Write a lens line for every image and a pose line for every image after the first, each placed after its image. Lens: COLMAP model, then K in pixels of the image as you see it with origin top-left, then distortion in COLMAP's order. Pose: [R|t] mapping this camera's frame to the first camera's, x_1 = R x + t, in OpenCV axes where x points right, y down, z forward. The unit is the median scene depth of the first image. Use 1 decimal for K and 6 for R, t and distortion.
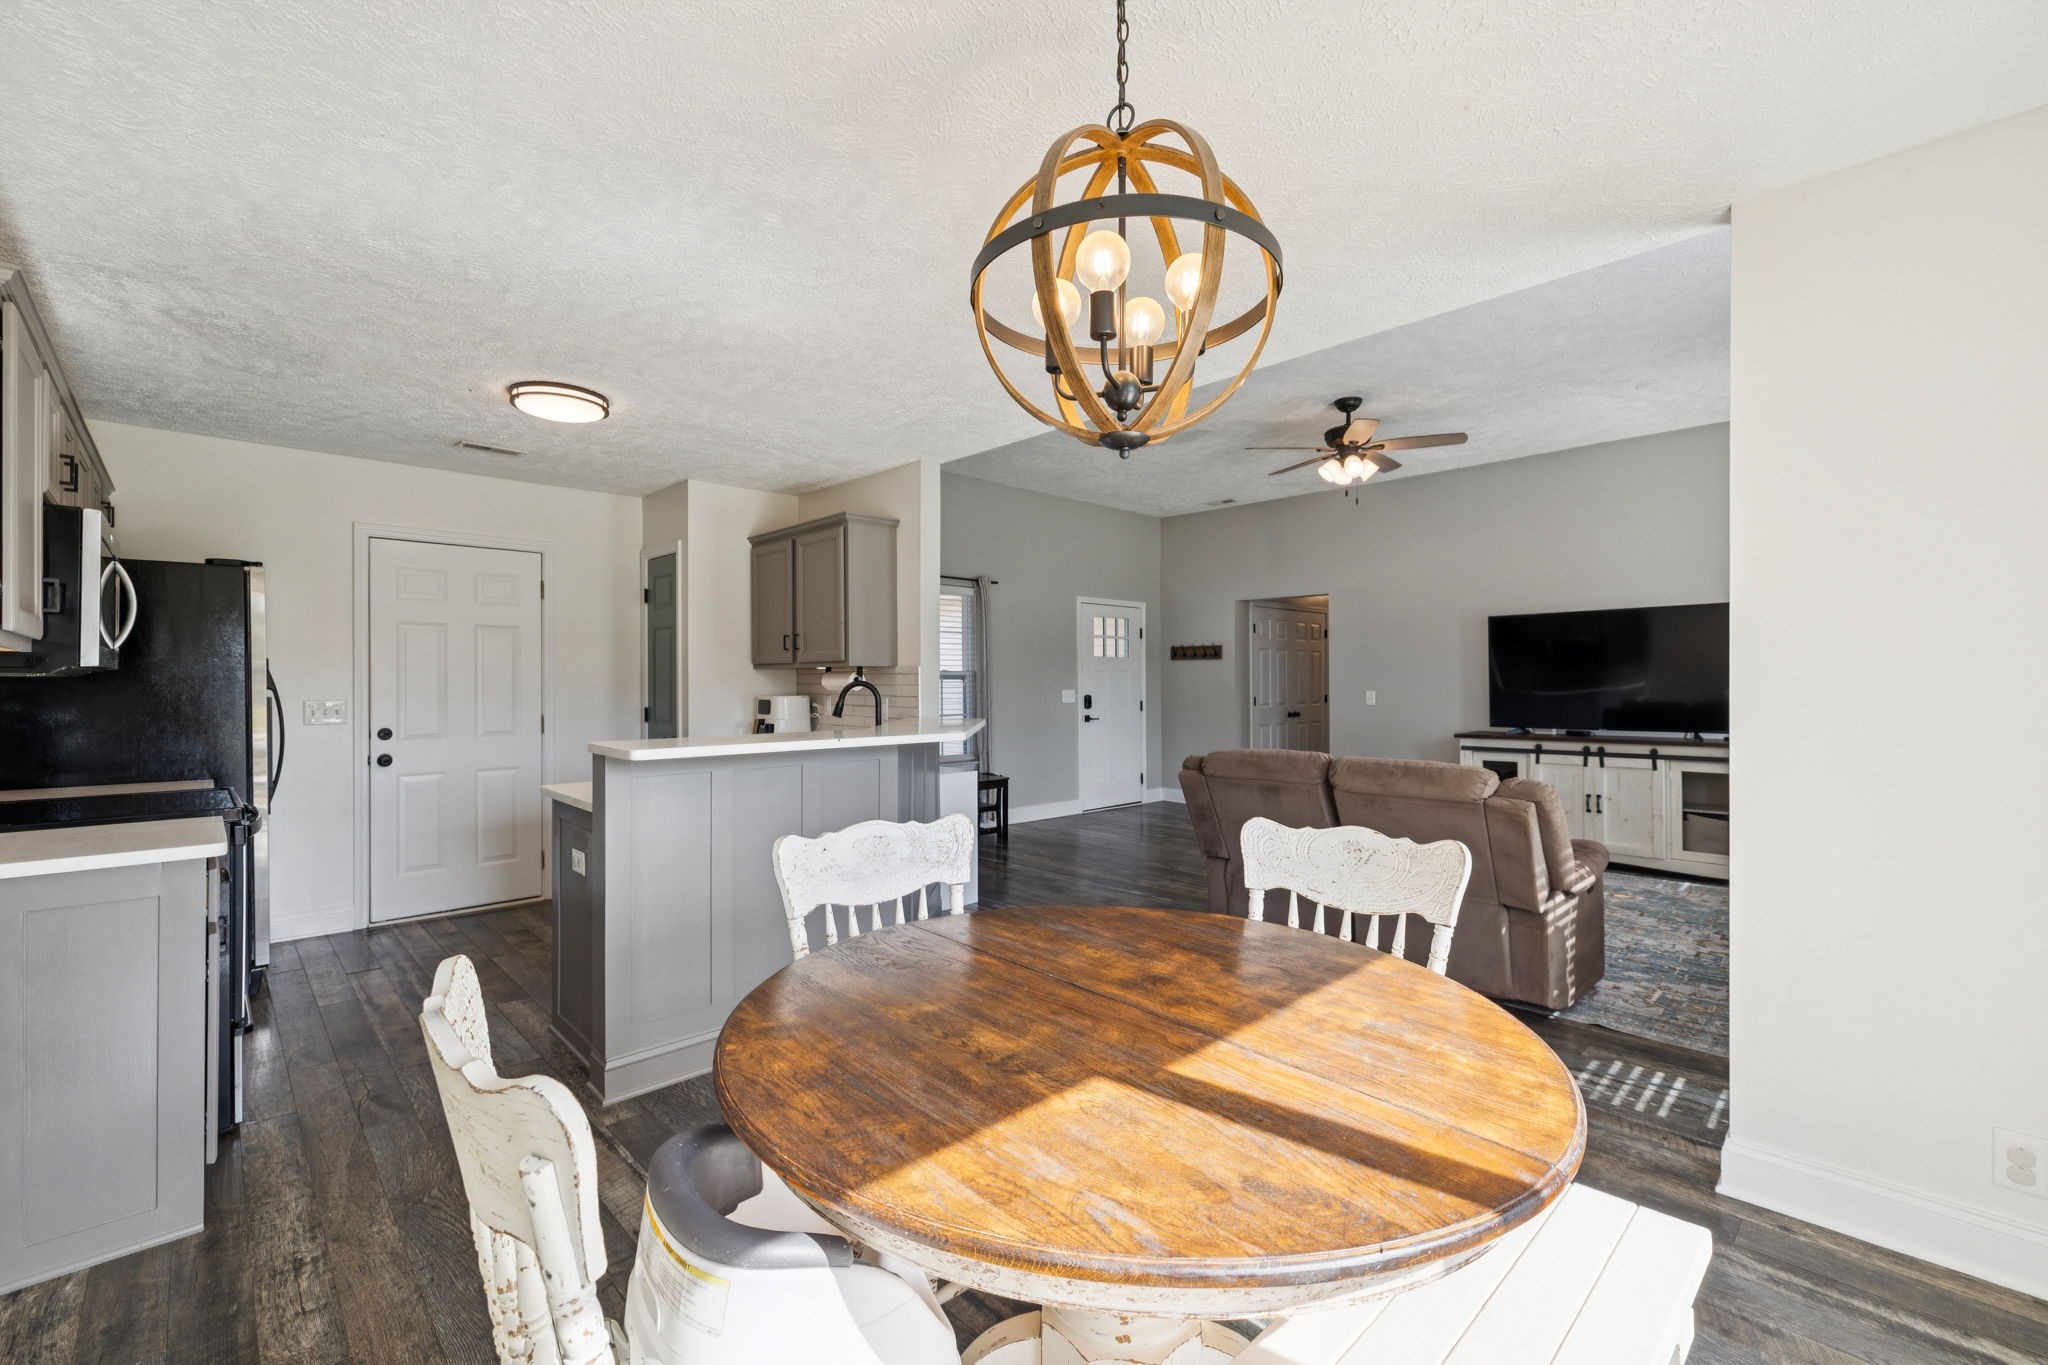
lens RADIAL K [[858.1, 0, 1026.0], [0, 858.1, 683.4], [0, 0, 1]] dist [0.001531, -0.001119]
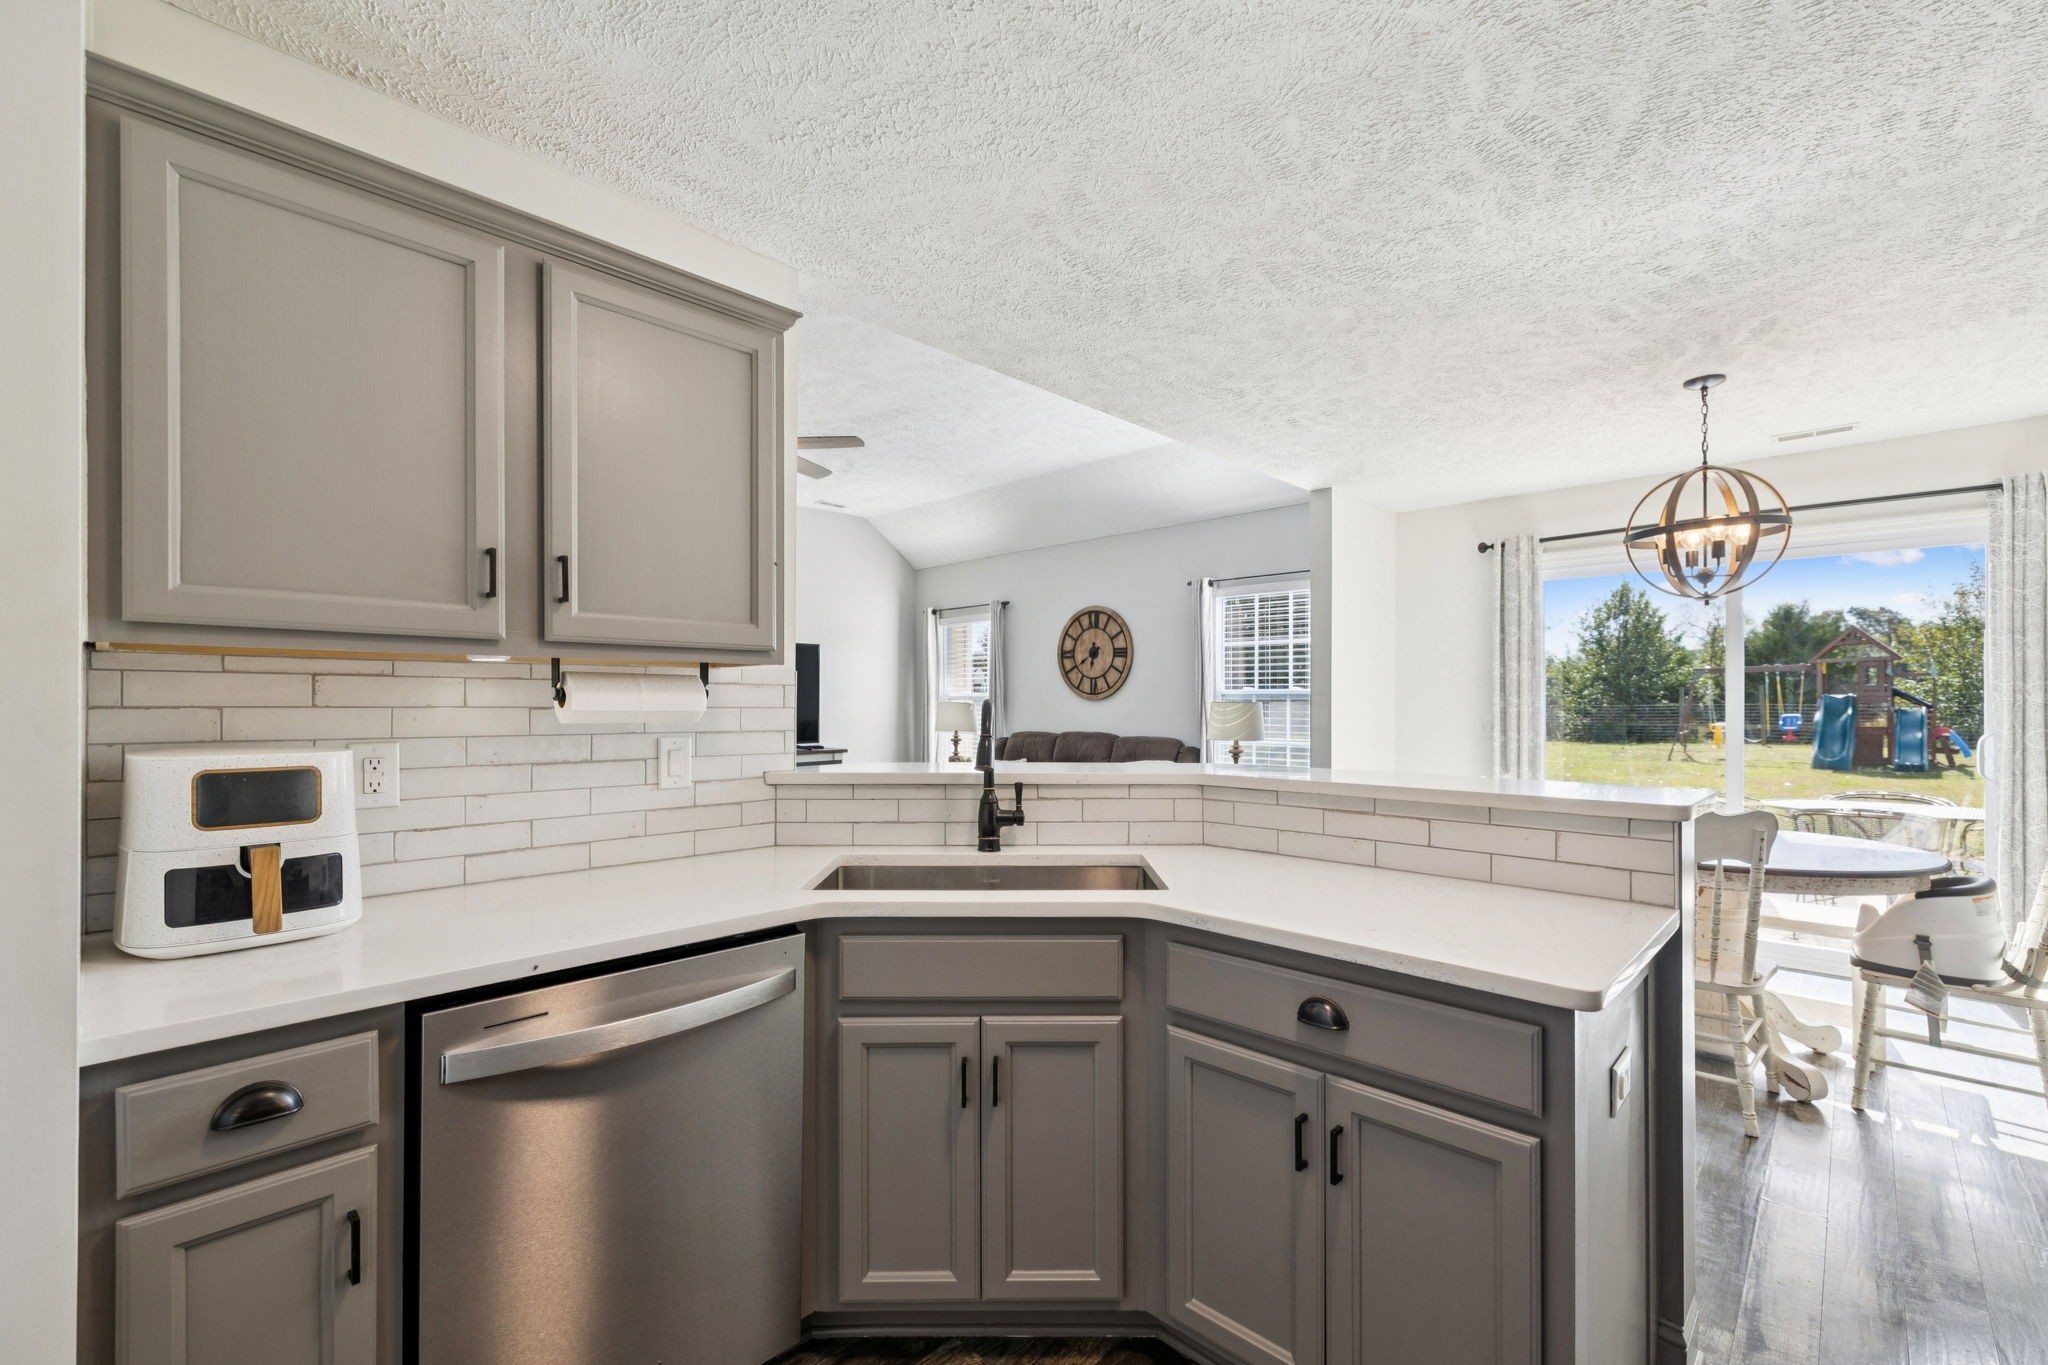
lens RADIAL K [[870.5, 0, 1034.6], [0, 870.5, 704.1], [0, 0, 1]] dist [0.000861, 0.000362]
pose [[-0.046509, 0.000593, 0.998918, -0.729593], [0.000944, 0.999999, -0.000549, 0.000160], [-0.998917, 0.000917, -0.046510, 0.993452]]
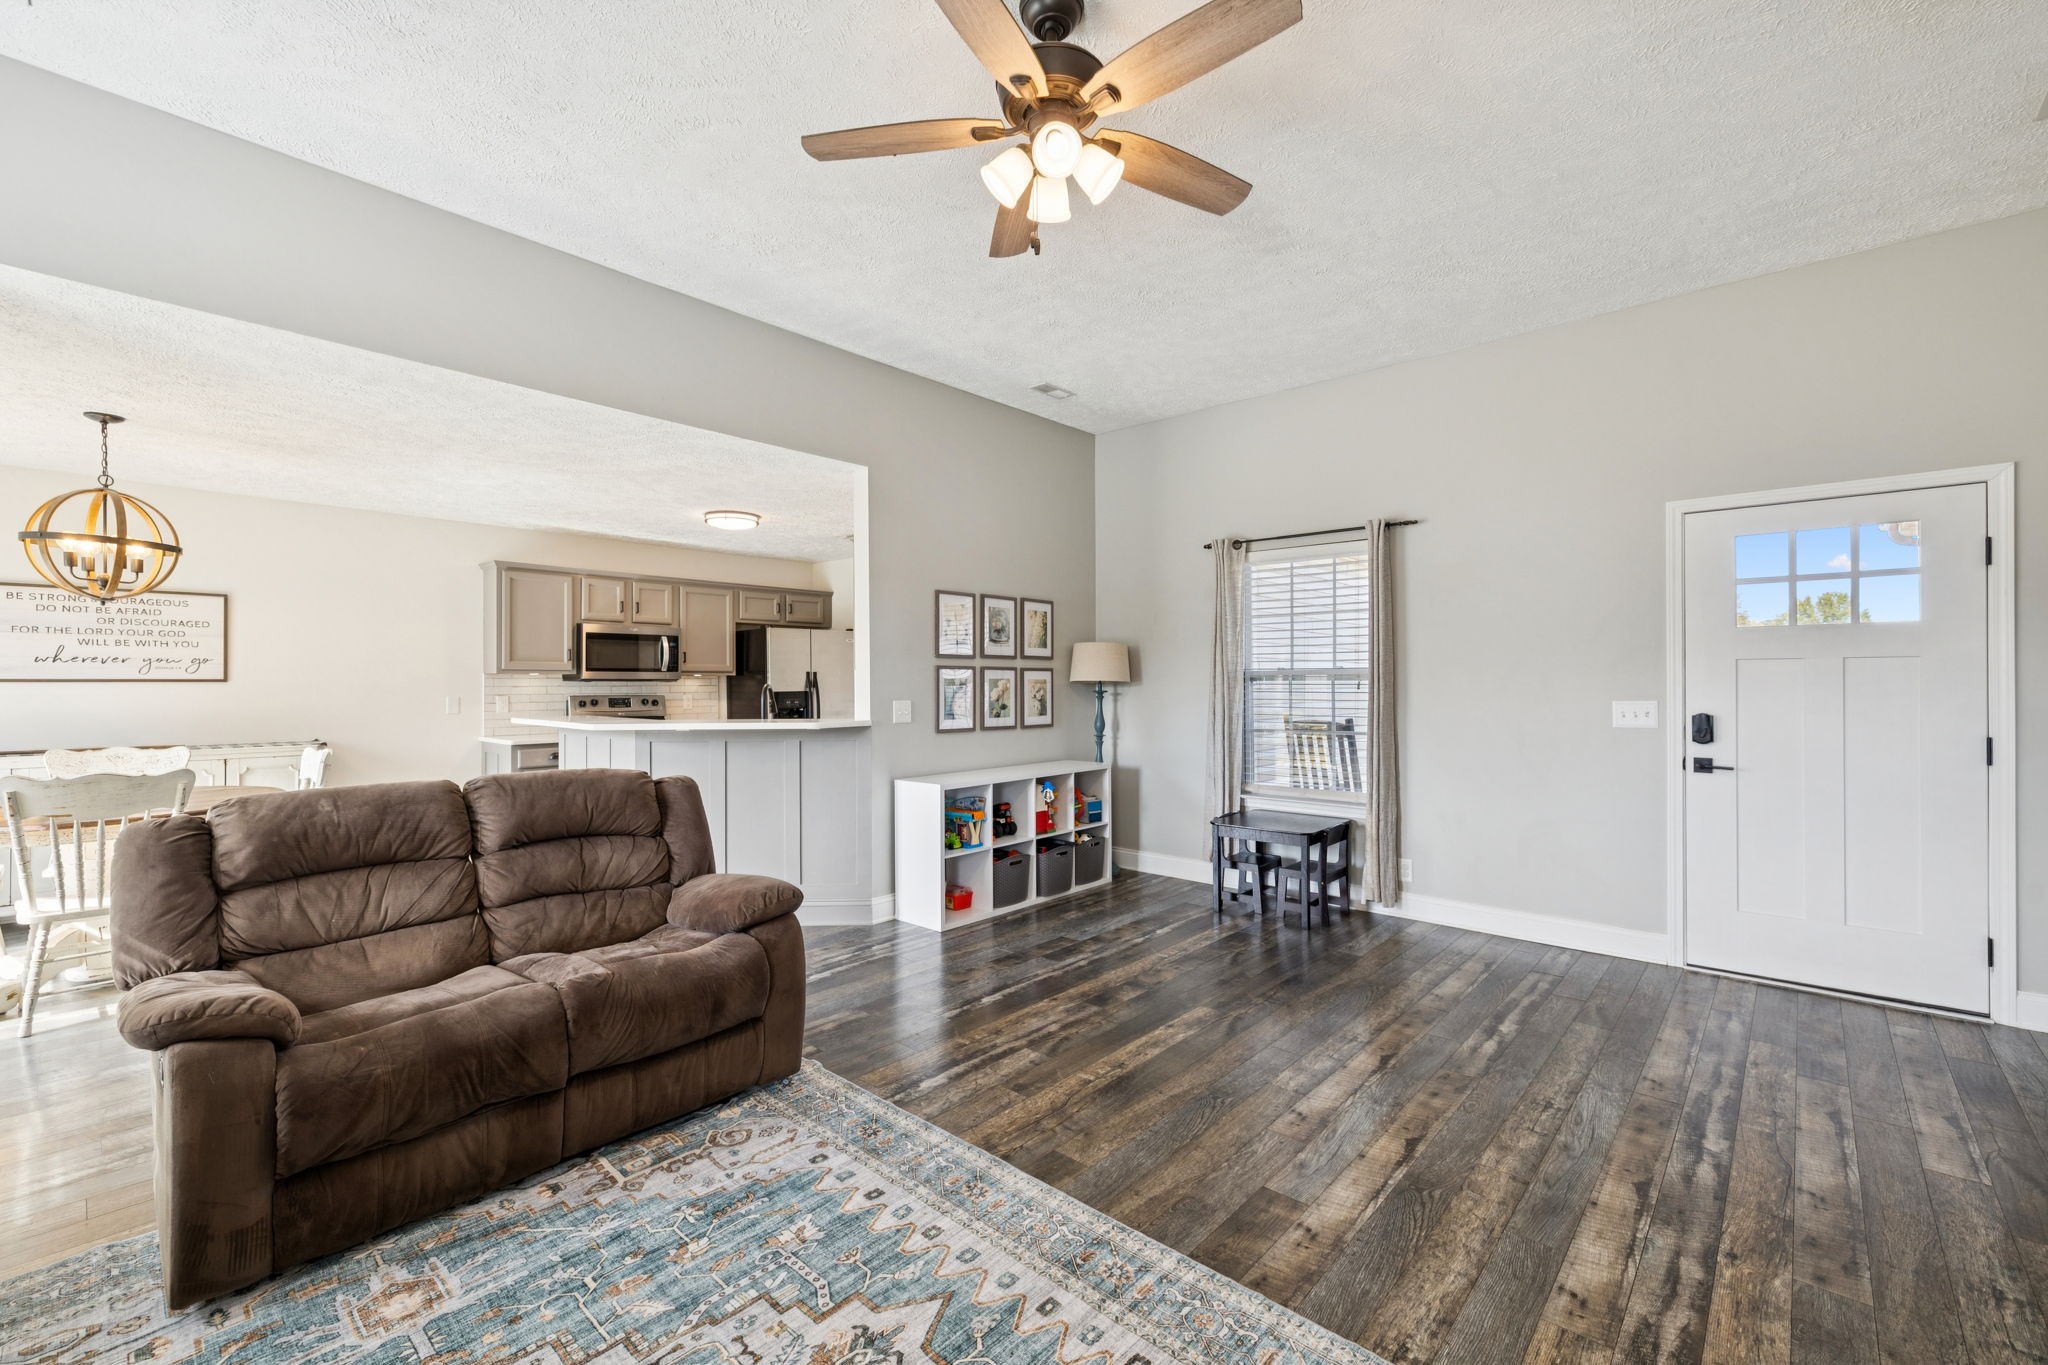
lens RADIAL K [[858.1, 0, 1026.0], [0, 858.1, 683.4], [0, 0, 1]] dist [0.001531, -0.001119]
pose [[0.072437, 0.002679, -0.997369, 1.045283], [-0.000299, 0.999996, 0.002664, -0.007293], [0.997373, 0.000105, 0.072437, 1.275929]]
